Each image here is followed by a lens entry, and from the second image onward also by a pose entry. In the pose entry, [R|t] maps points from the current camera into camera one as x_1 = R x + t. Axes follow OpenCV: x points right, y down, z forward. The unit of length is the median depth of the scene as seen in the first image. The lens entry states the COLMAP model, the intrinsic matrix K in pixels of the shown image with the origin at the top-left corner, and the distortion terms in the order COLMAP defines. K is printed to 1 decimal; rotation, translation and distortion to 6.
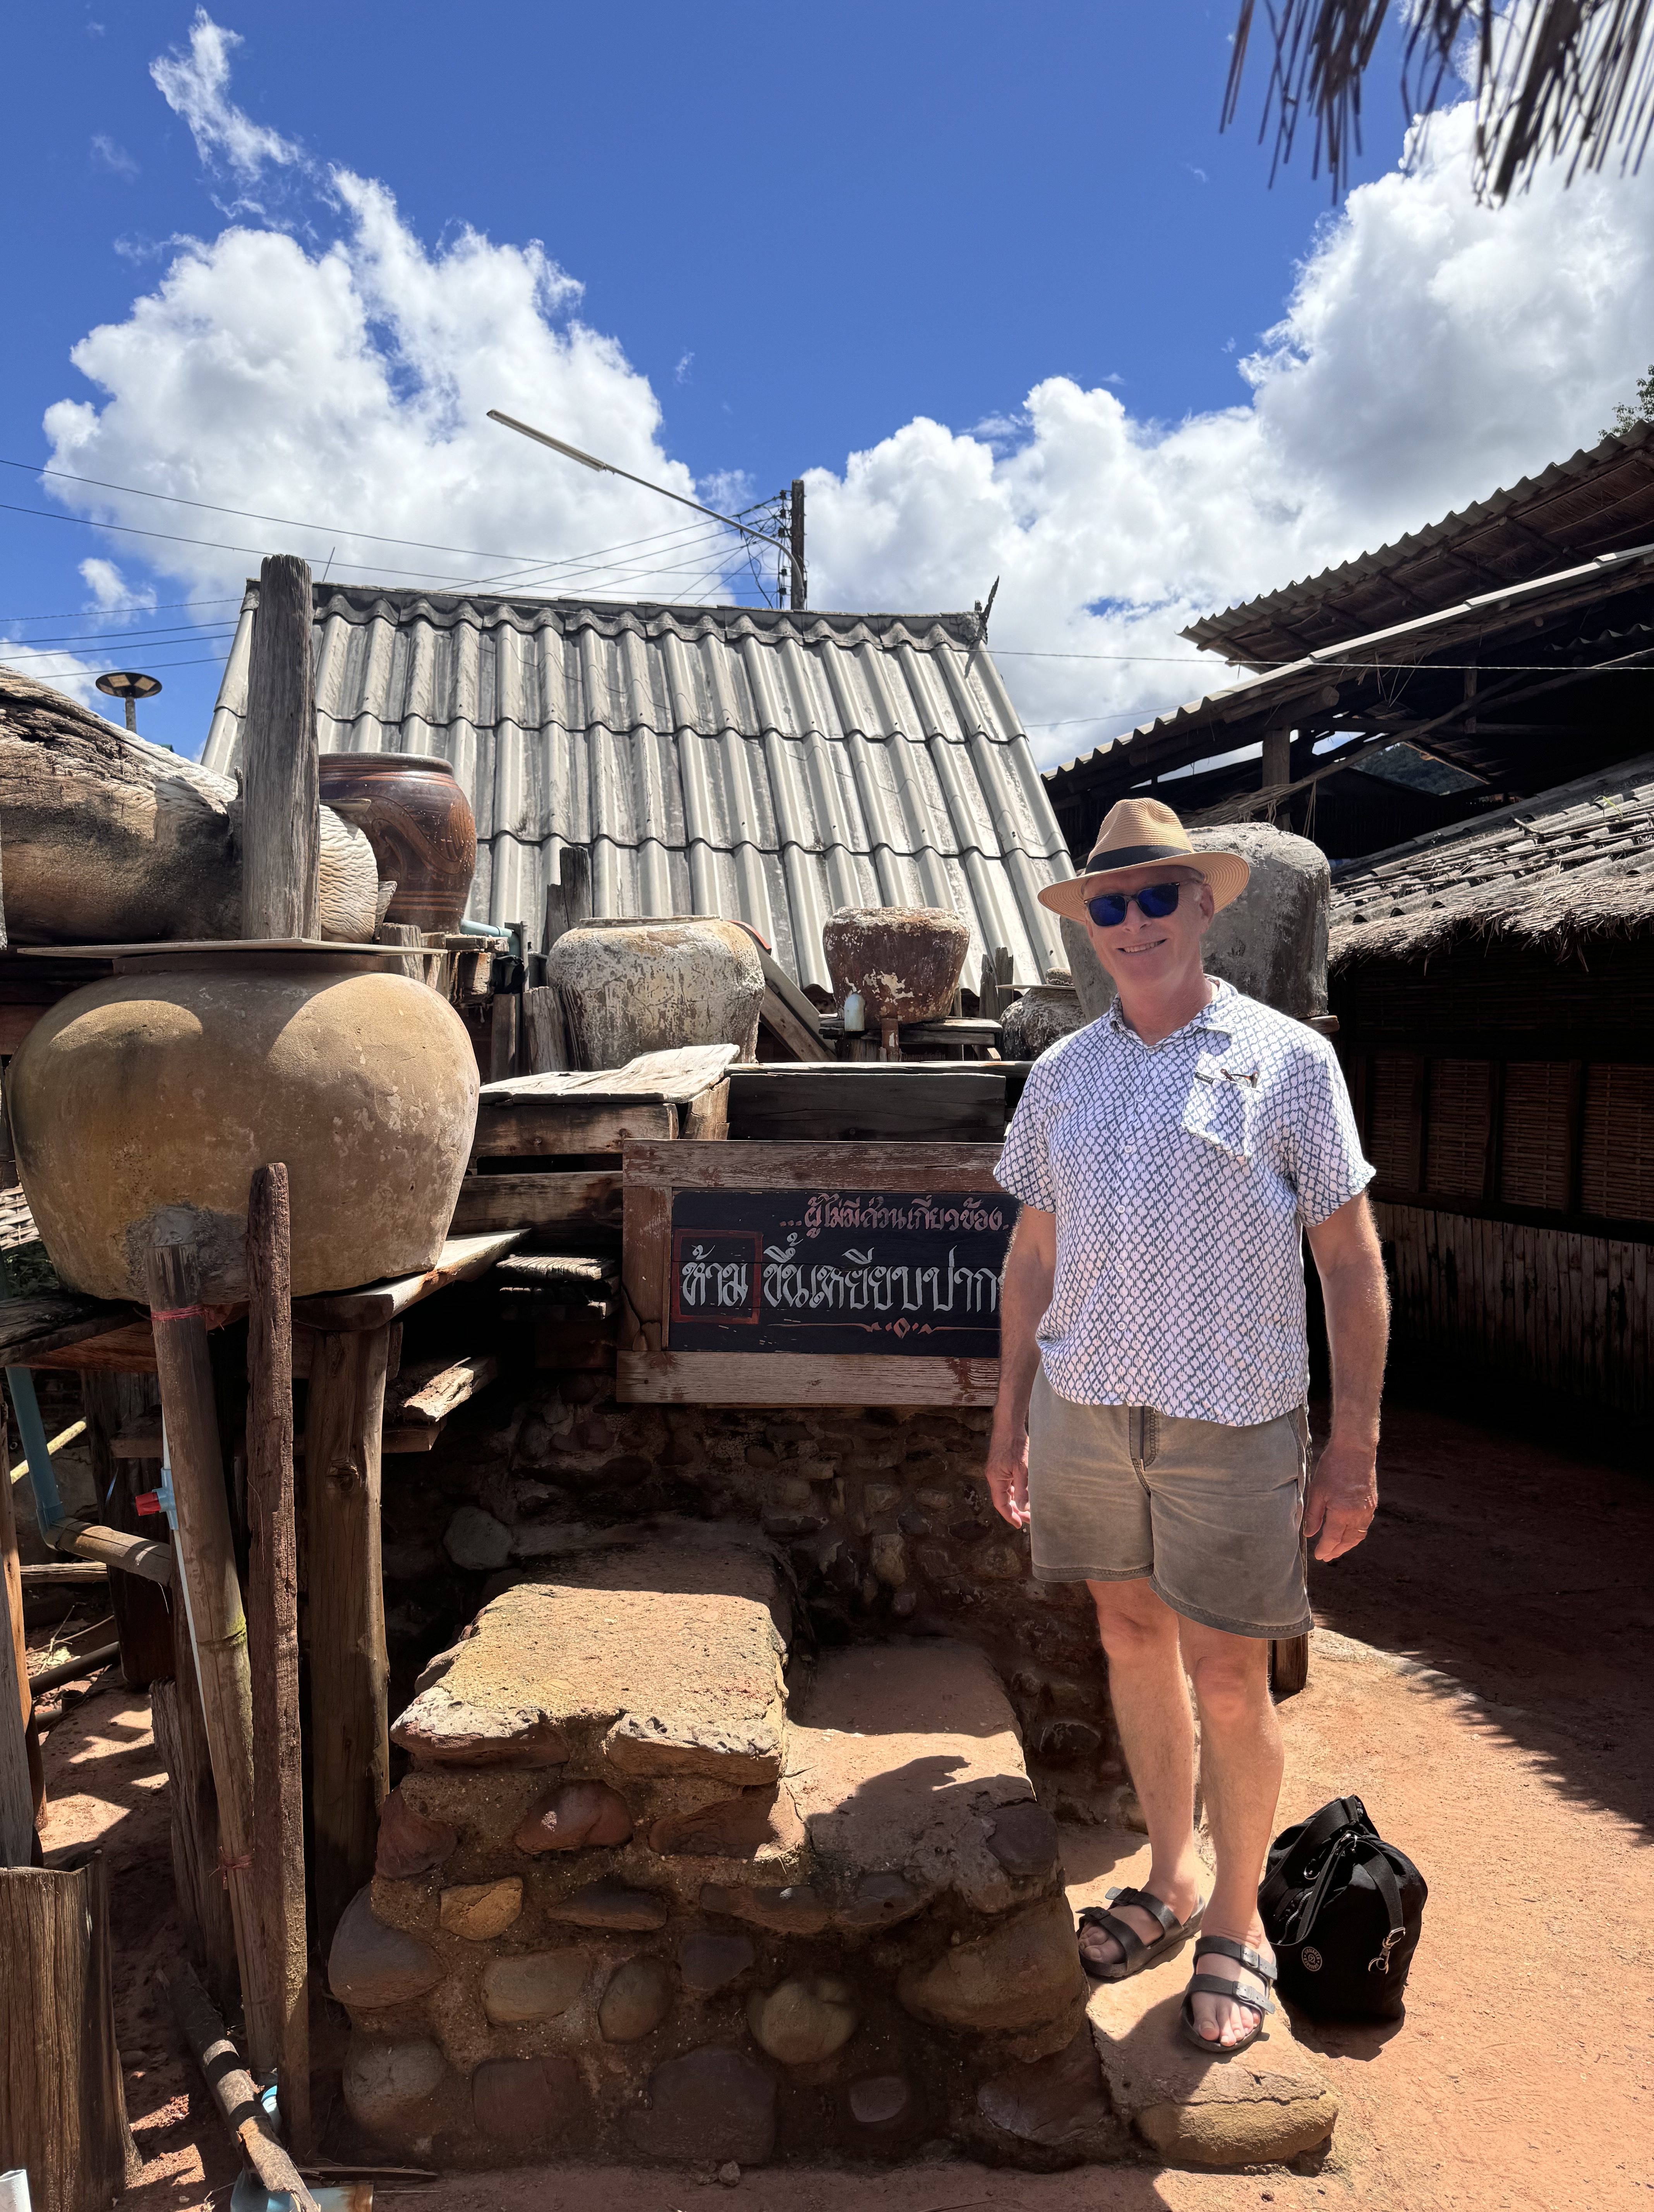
lens RADIAL K [[1495.0, 0, 869.4], [0, 1495.0, 1104.4], [0, 0, 1]] dist [0.167508, -0.334601]
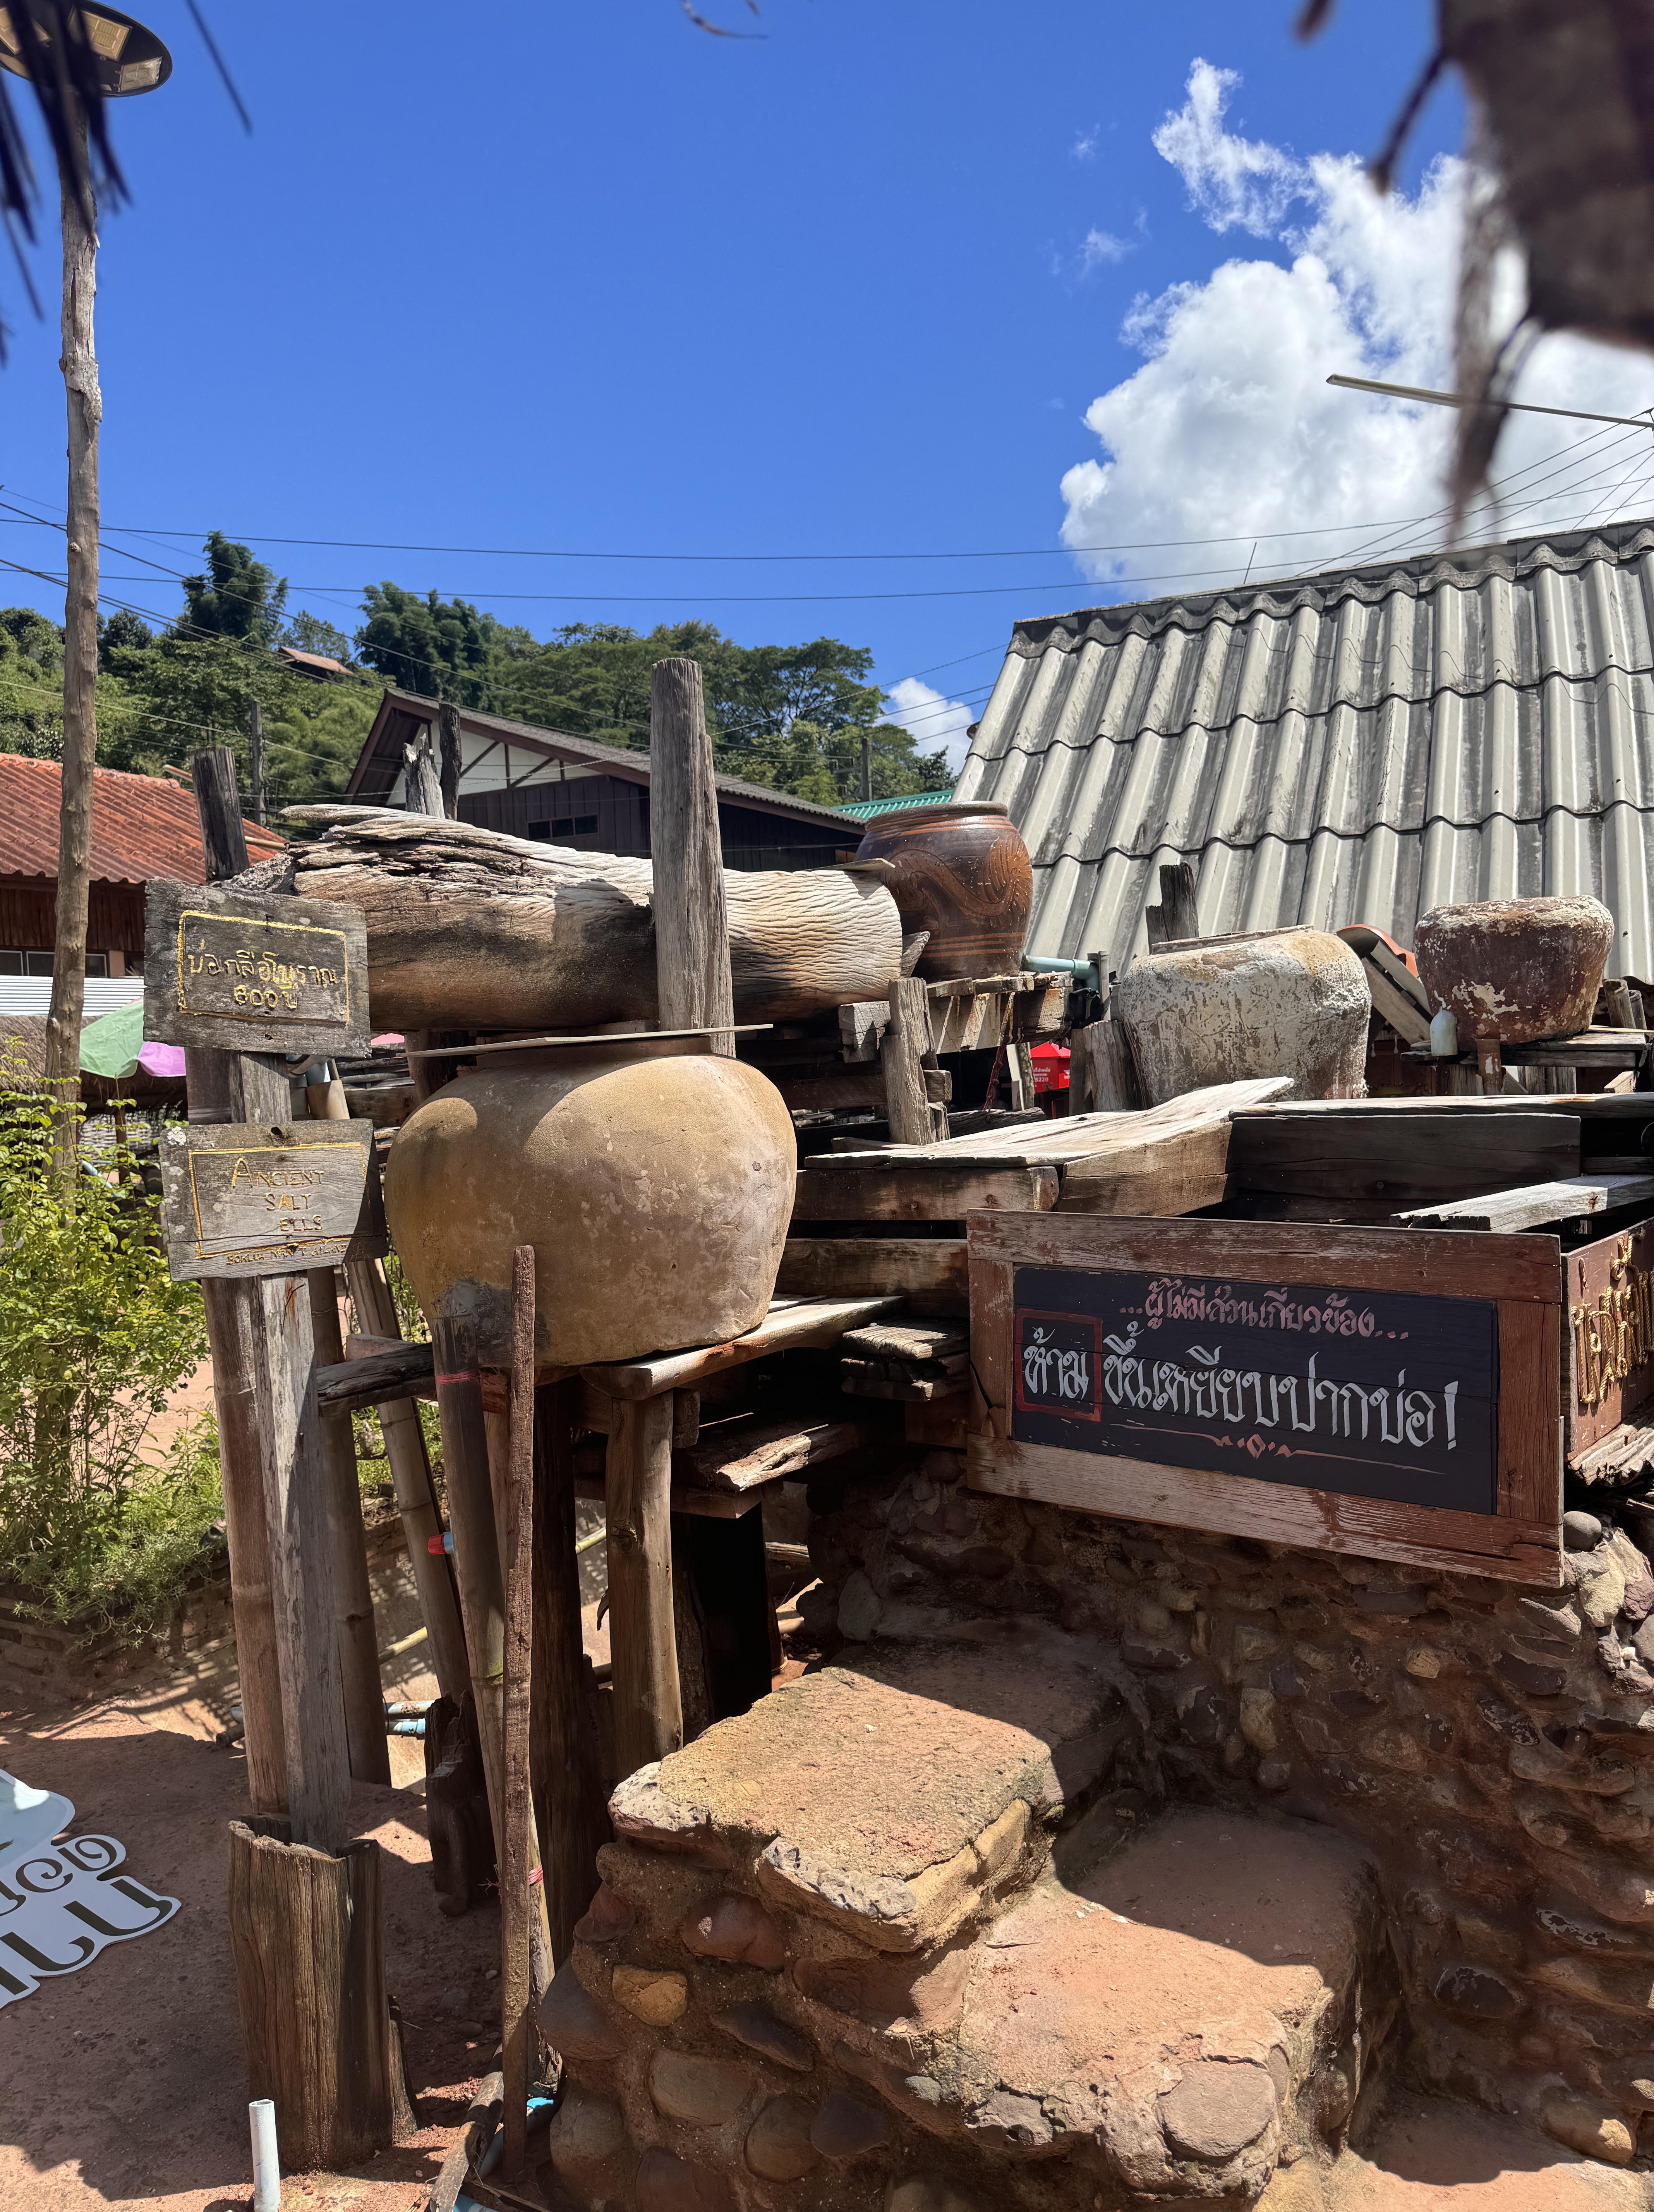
lens RADIAL K [[1534.4, 0, 827.0], [0, 1534.4, 1106.0], [0, 0, 1]] dist [0.146838, -0.299460]
pose [[0.822064, -0.017370, -0.569130, 0.315810], [0.019520, 0.999807, -0.002319, -0.041018], [0.569060, -0.009203, 0.822244, 0.158227]]
